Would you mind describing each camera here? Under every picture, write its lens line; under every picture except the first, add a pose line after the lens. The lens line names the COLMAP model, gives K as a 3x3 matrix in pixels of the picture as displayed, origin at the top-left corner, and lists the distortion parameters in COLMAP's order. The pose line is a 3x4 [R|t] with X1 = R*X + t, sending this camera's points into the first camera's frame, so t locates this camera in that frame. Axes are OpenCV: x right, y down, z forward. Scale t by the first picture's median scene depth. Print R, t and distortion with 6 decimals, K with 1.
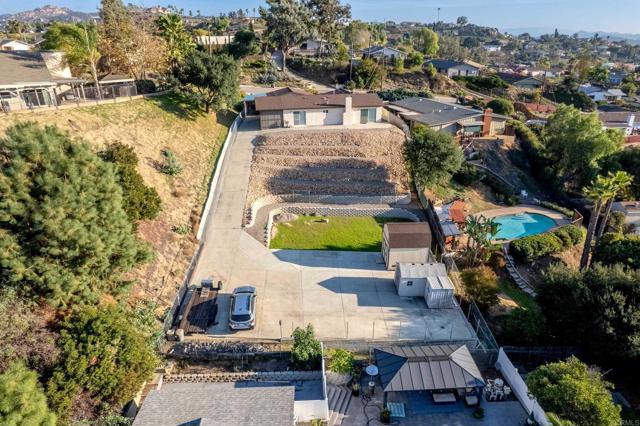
lens RADIAL K [[407.2, 0, 323.4], [0, 407.2, 214.7], [0, 0, 1]] dist [-0.073552, 0.064914]
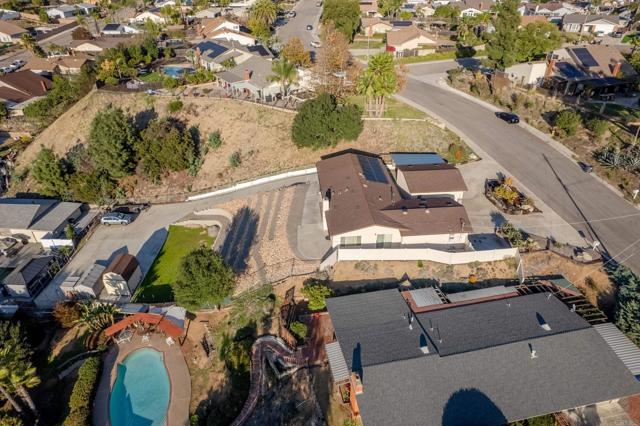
lens RADIAL K [[407.2, 0, 323.4], [0, 407.2, 214.7], [0, 0, 1]] dist [-0.073552, 0.064914]
pose [[-0.093424, 0.540045, -0.836435, 0.843114], [-0.385423, 0.754990, 0.530509, -0.772126], [0.917998, 0.371944, 0.137612, 0.985739]]
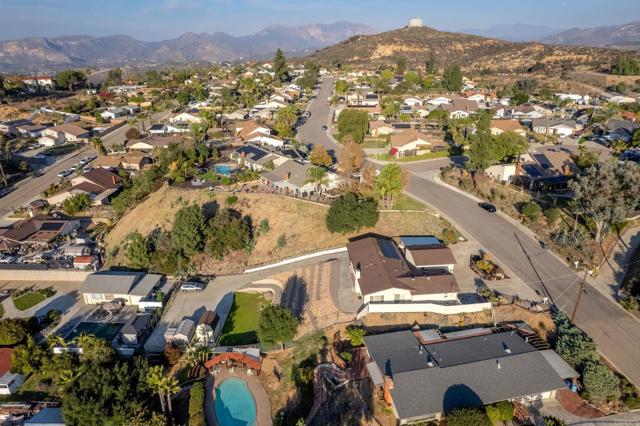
lens RADIAL K [[413.5, 0, 322.8], [0, 413.5, 211.3], [0, 0, 1]] dist [-0.070958, 0.066316]
pose [[-0.094873, 0.371871, -0.923424, 1.235145], [-0.379067, 0.844230, 0.378925, -0.941723], [0.920493, 0.385989, 0.060870, 0.843266]]
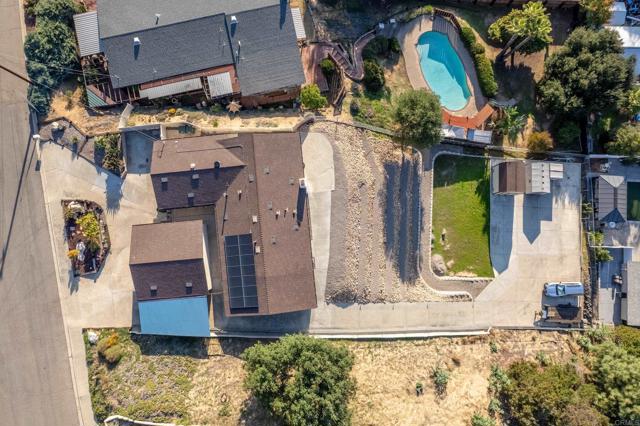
lens RADIAL K [[407.2, 0, 323.4], [0, 407.2, 214.7], [0, 0, 1]] dist [-0.073552, 0.064914]
pose [[0.087192, -0.994741, 0.053736, -0.035079], [0.389039, 0.083660, 0.917415, -1.028310], [-0.917086, -0.059086, 0.394287, 0.748226]]
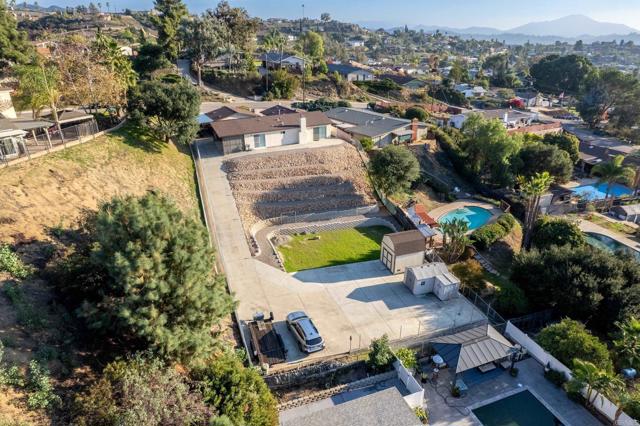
lens RADIAL K [[407.2, 0, 323.4], [0, 407.2, 214.7], [0, 0, 1]] dist [-0.073552, 0.064914]
pose [[0.950634, -0.125761, 0.283689, -0.245846], [0.121701, 0.992052, 0.031965, -0.069499], [-0.285454, 0.004138, 0.958383, -0.049732]]
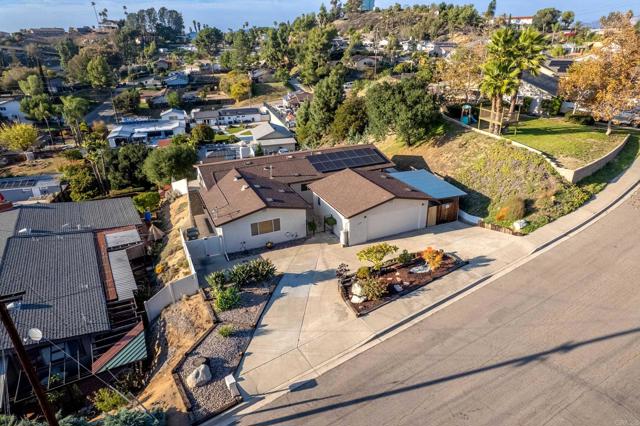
lens RADIAL K [[407.2, 0, 323.4], [0, 407.2, 214.7], [0, 0, 1]] dist [-0.073552, 0.064914]
pose [[-0.969579, 0.114453, -0.216374, 0.104400], [-0.080962, 0.684254, 0.724736, -0.836342], [0.231003, 0.720207, -0.654172, 1.780030]]
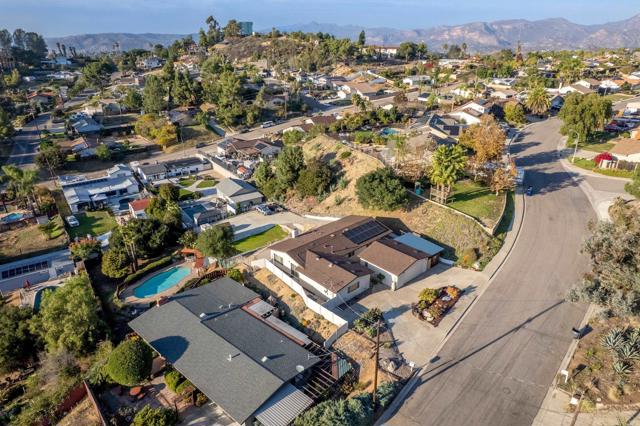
lens RADIAL K [[413.5, 0, 322.8], [0, 413.5, 211.3], [0, 0, 1]] dist [-0.070958, 0.066316]
pose [[-0.847228, 0.216390, -0.485160, 0.592481], [-0.199202, 0.717228, 0.667760, -1.214446], [0.492467, 0.662389, -0.564550, 1.814634]]
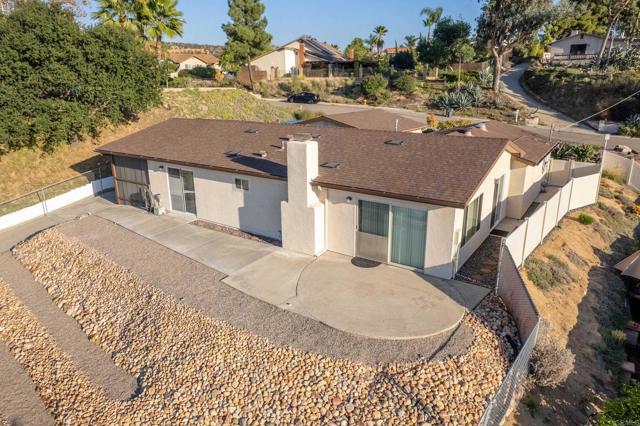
lens RADIAL K [[418.2, 0, 320.0], [0, 418.2, 213.0], [0, 0, 1]] dist [-0.043490, -0.001098]
pose [[0.701988, 0.213734, -0.679361, 0.262413], [-0.274823, 0.961317, 0.018465, -0.284167], [0.657028, 0.173742, 0.733572, 0.926422]]
